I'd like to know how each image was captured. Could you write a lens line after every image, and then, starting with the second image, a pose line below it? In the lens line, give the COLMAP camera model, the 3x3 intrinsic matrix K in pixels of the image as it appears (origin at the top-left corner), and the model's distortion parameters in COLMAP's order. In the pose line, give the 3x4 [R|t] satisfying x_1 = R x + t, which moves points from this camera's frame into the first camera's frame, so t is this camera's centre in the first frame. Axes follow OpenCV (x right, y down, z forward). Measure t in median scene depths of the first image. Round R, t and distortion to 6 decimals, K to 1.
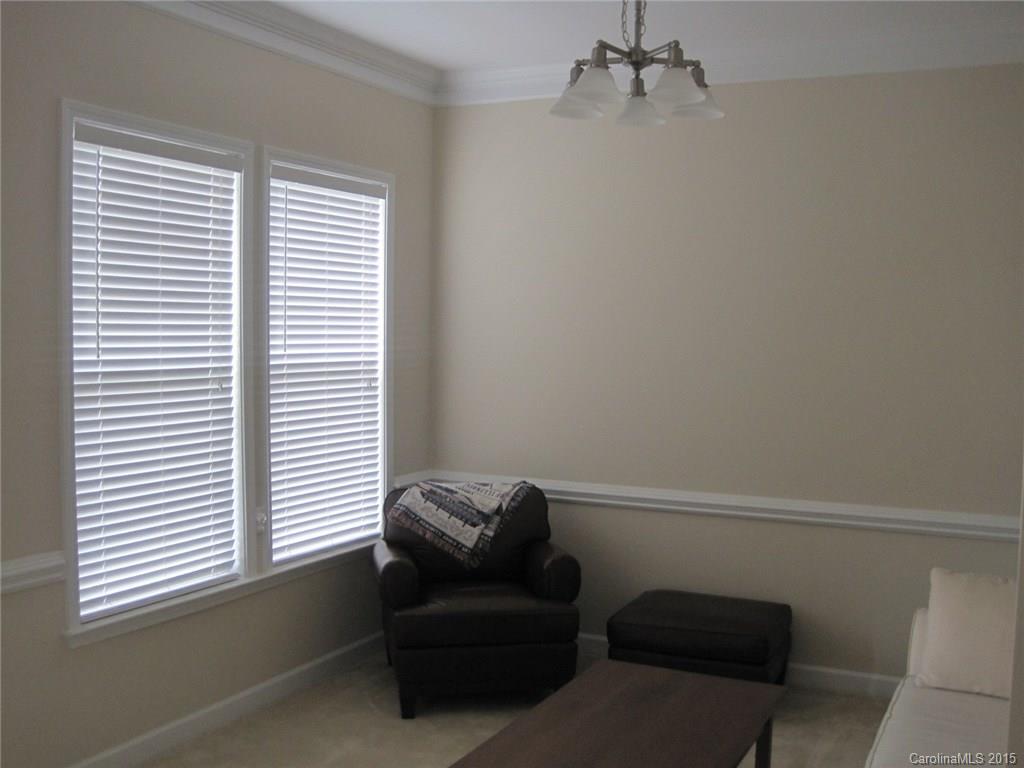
lens RADIAL K [[1088.6, 0, 512.0], [0, 1088.6, 384.0], [0, 0, 1]] dist [-0.086719, 0.004805]
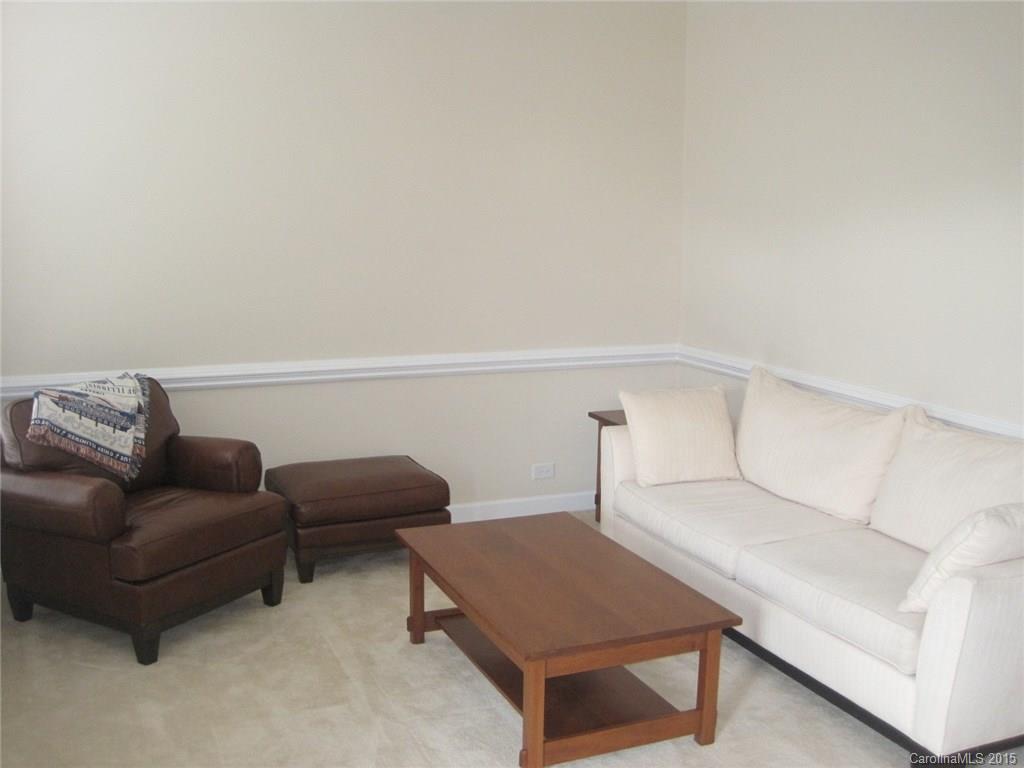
lens RADIAL K [[1088.6, 0, 512.0], [0, 1088.6, 384.0], [0, 0, 1]] dist [-0.086719, 0.004805]
pose [[0.644229, -0.134194, 0.752968, -0.471780], [0.035683, 0.988689, 0.145675, -0.017499], [-0.764000, -0.066980, 0.641730, 0.228327]]
